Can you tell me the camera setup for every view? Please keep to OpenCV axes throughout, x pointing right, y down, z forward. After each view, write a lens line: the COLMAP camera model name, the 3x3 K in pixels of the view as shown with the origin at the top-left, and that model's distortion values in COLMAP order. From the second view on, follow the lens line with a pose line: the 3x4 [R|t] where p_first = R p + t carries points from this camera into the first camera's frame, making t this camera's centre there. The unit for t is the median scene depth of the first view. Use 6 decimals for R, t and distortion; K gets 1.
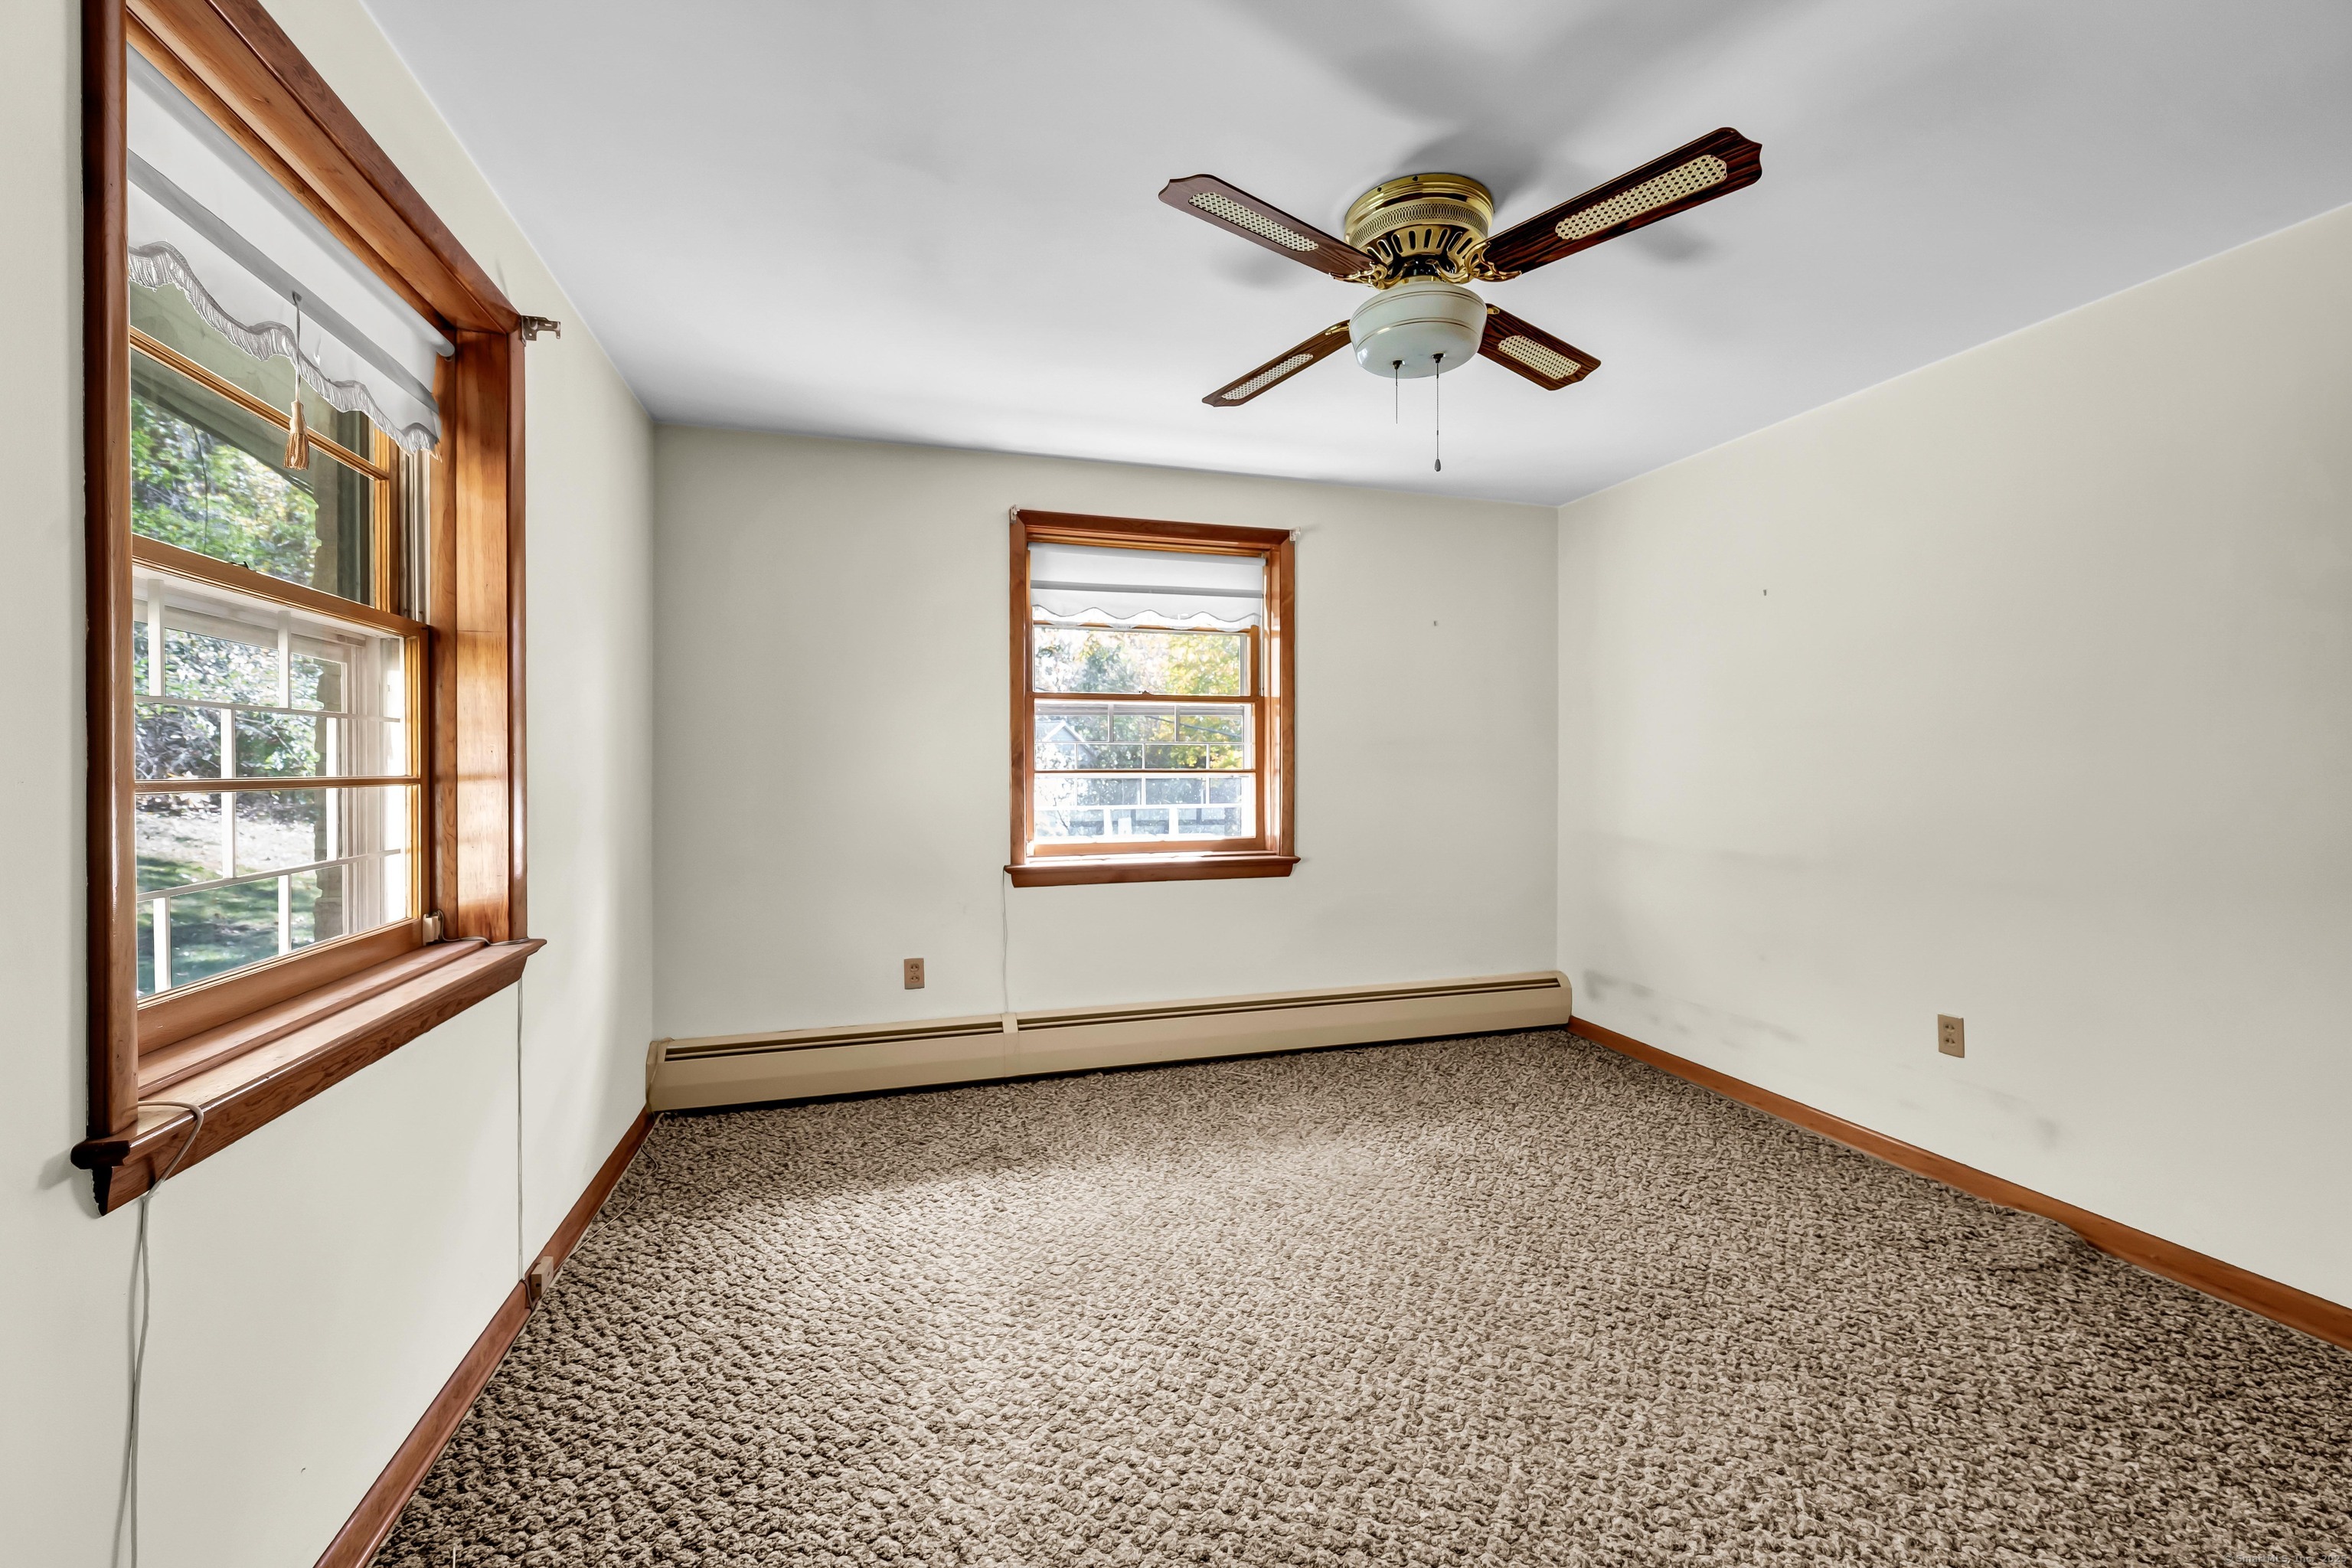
lens RADIAL K [[954.5, 0, 1180.9], [0, 954.5, 760.7], [0, 0, 1]] dist [-0.000060, -0.000381]
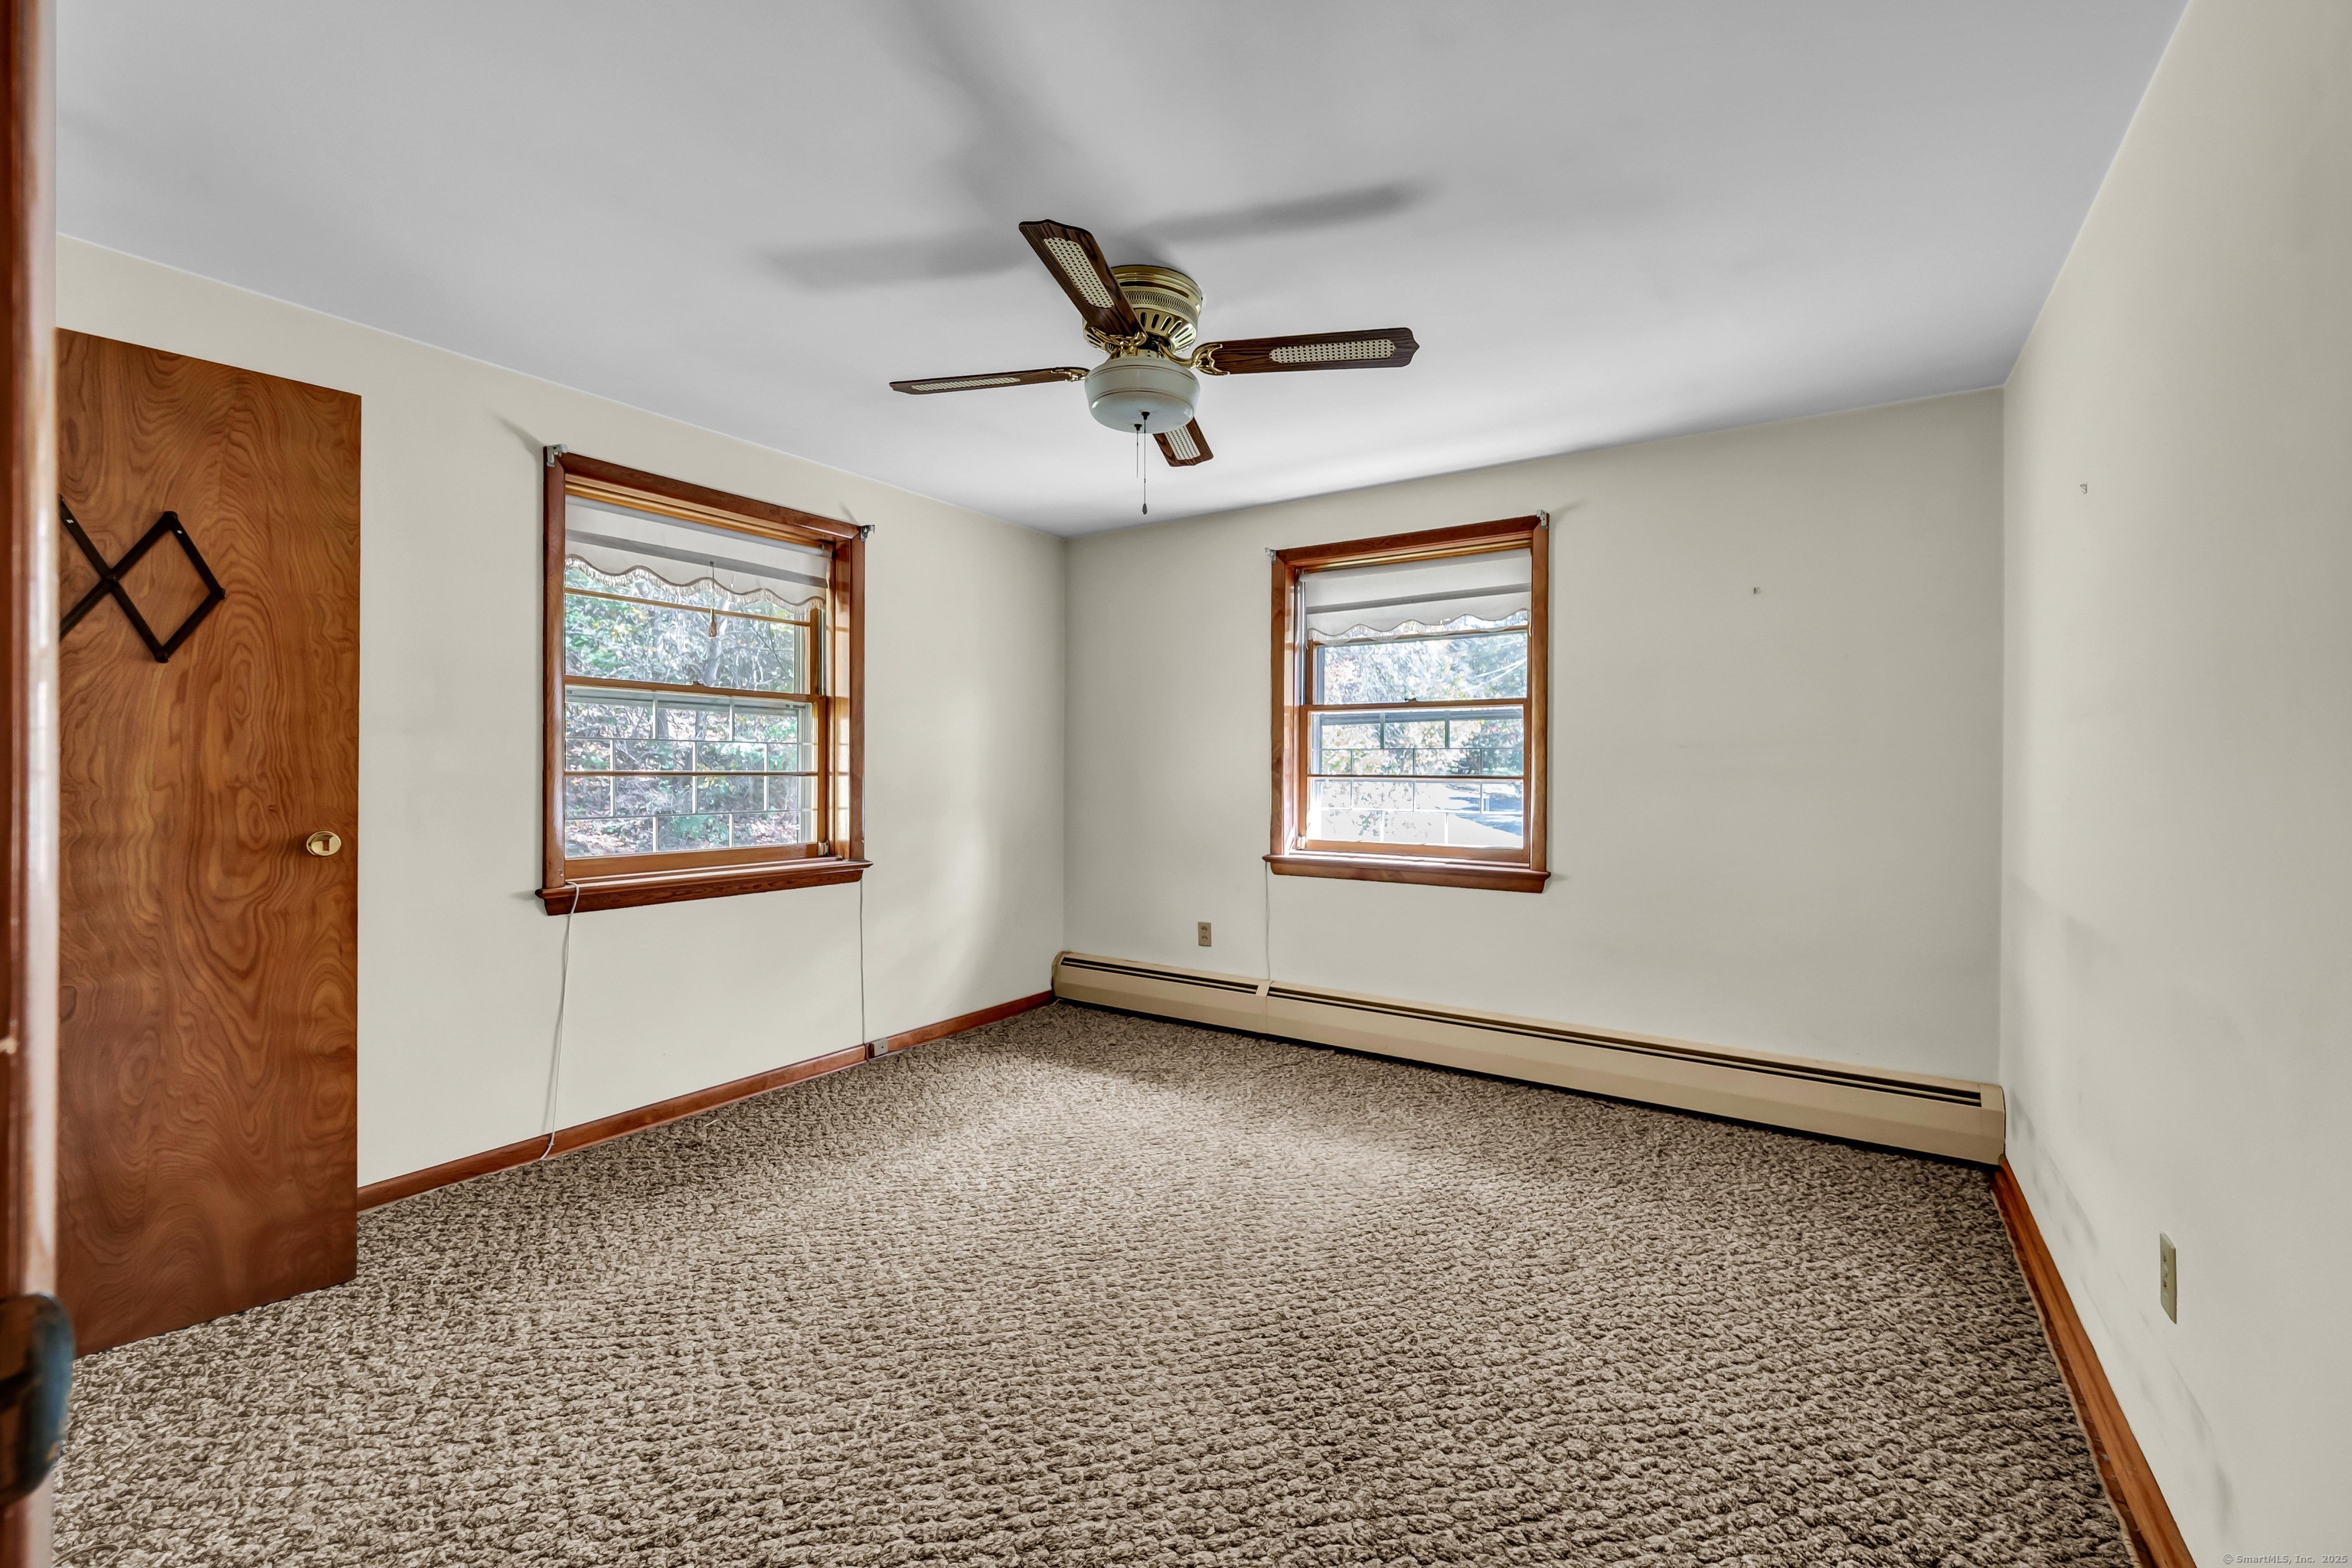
lens RADIAL K [[954.5, 0, 1180.9], [0, 954.5, 760.7], [0, 0, 1]] dist [-0.000060, -0.000381]
pose [[0.634414, -0.001519, -0.772992, 0.703701], [-0.002397, 0.999989, -0.003932, -0.001292], [0.772990, 0.004348, 0.634404, 0.180369]]
